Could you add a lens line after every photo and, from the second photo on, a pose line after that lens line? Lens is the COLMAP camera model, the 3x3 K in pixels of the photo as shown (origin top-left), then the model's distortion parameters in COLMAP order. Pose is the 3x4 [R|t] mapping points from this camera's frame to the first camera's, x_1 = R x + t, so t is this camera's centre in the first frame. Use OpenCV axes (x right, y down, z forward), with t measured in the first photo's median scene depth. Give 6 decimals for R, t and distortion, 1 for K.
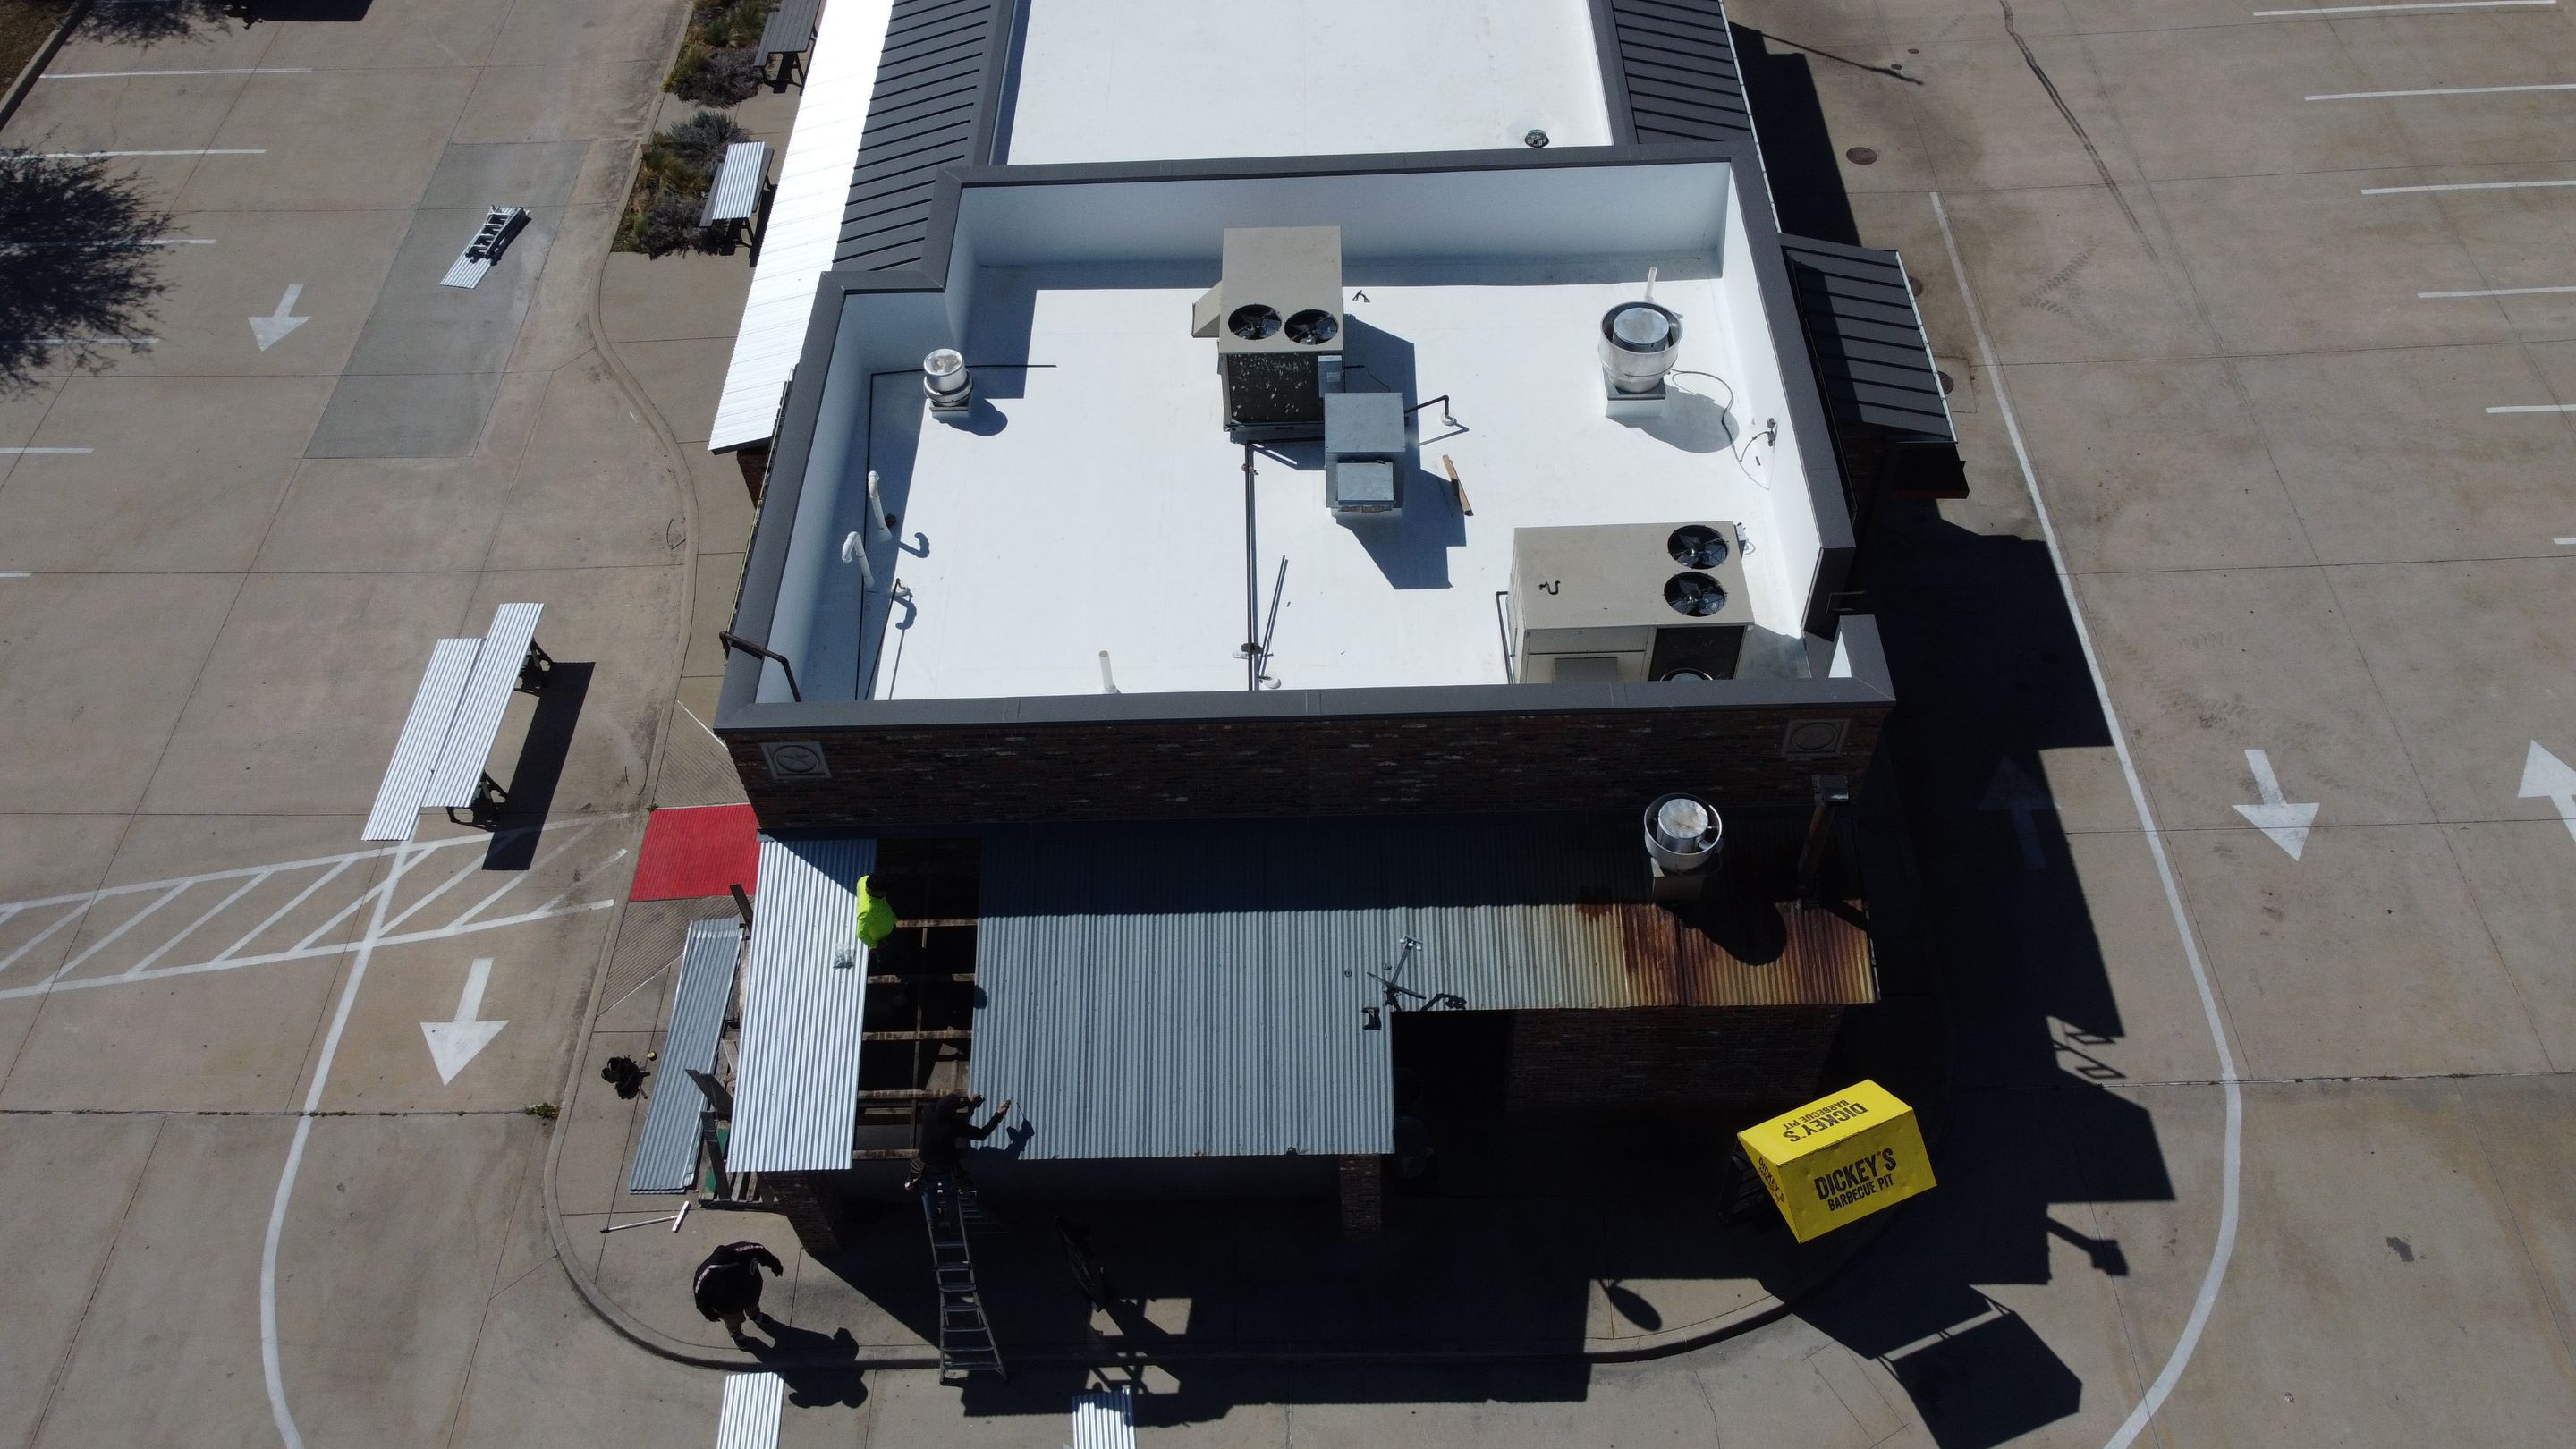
lens RADIAL K [[1950.7, 0, 1280.3], [0, 1950.7, 715.1], [0, 0, 1]] dist [0.006622, -0.009504]
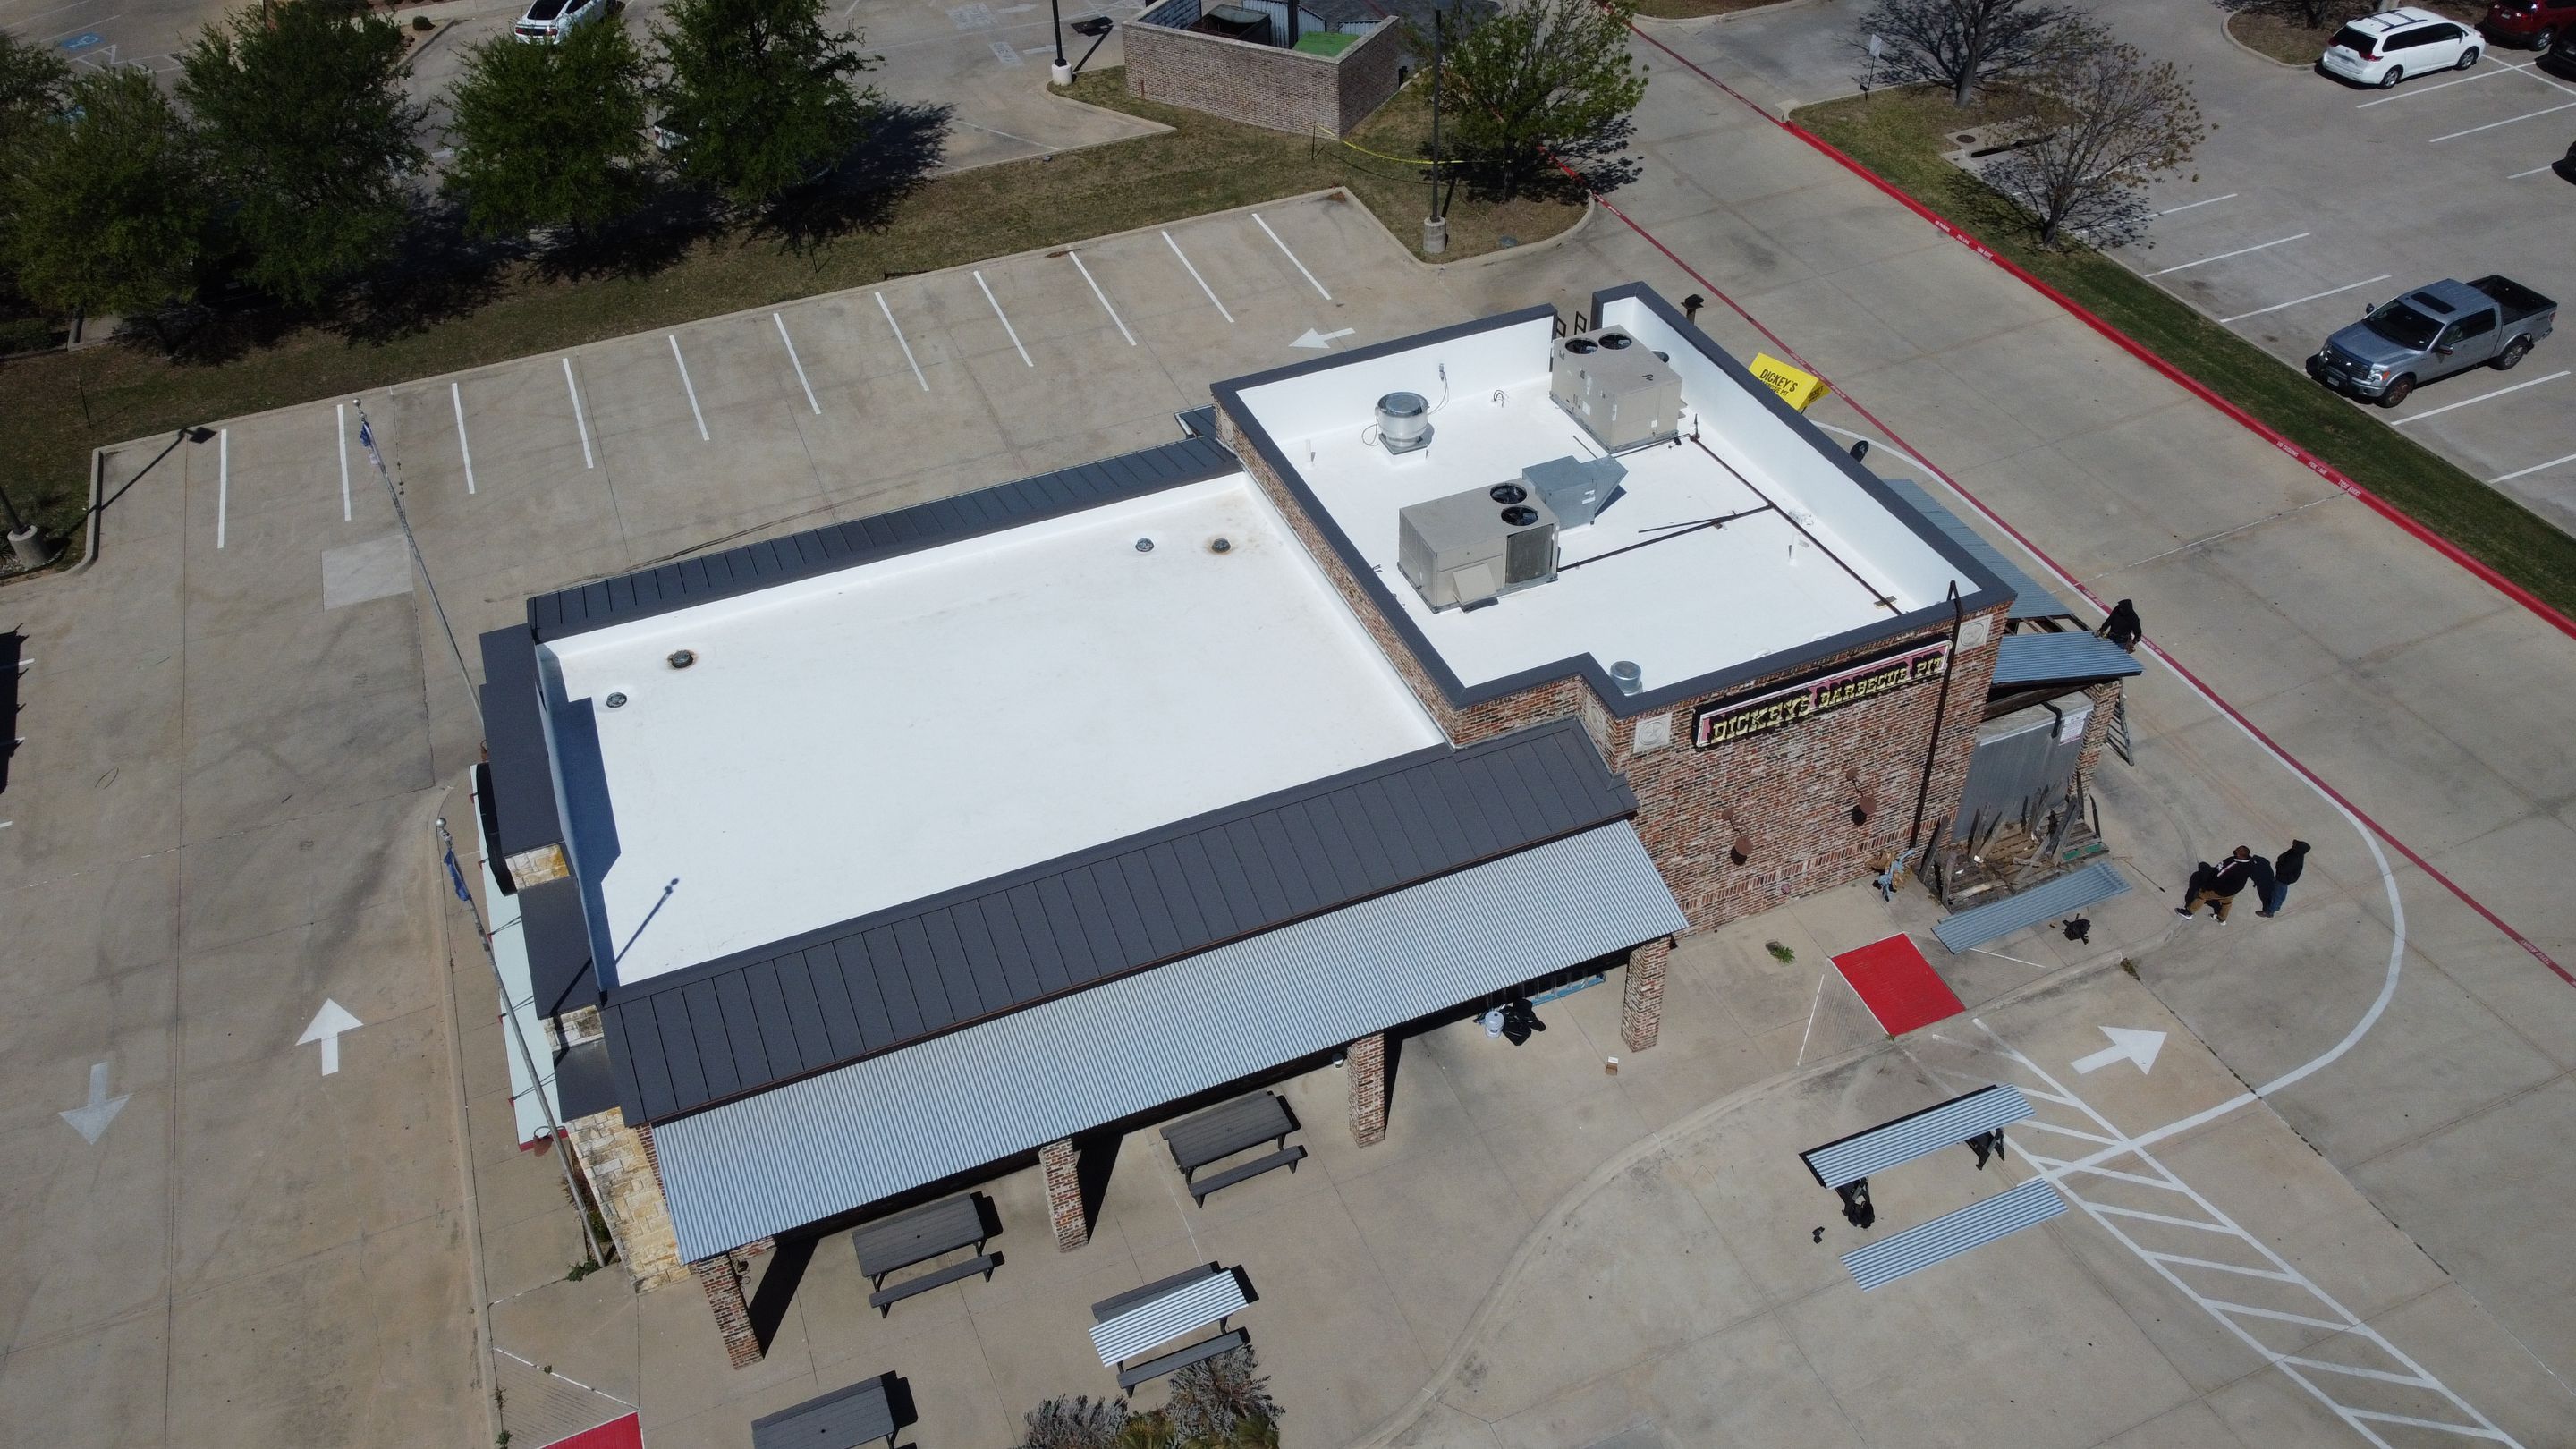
lens RADIAL K [[1950.7, 0, 1283.2], [0, 1950.7, 718.3], [0, 0, 1]] dist [0.006622, -0.009504]
pose [[-0.378202, -0.556134, 0.740053, -1.016452], [0.747933, 0.287501, 0.598280, -1.067735], [-0.545490, 0.779781, 0.307218, 0.716712]]
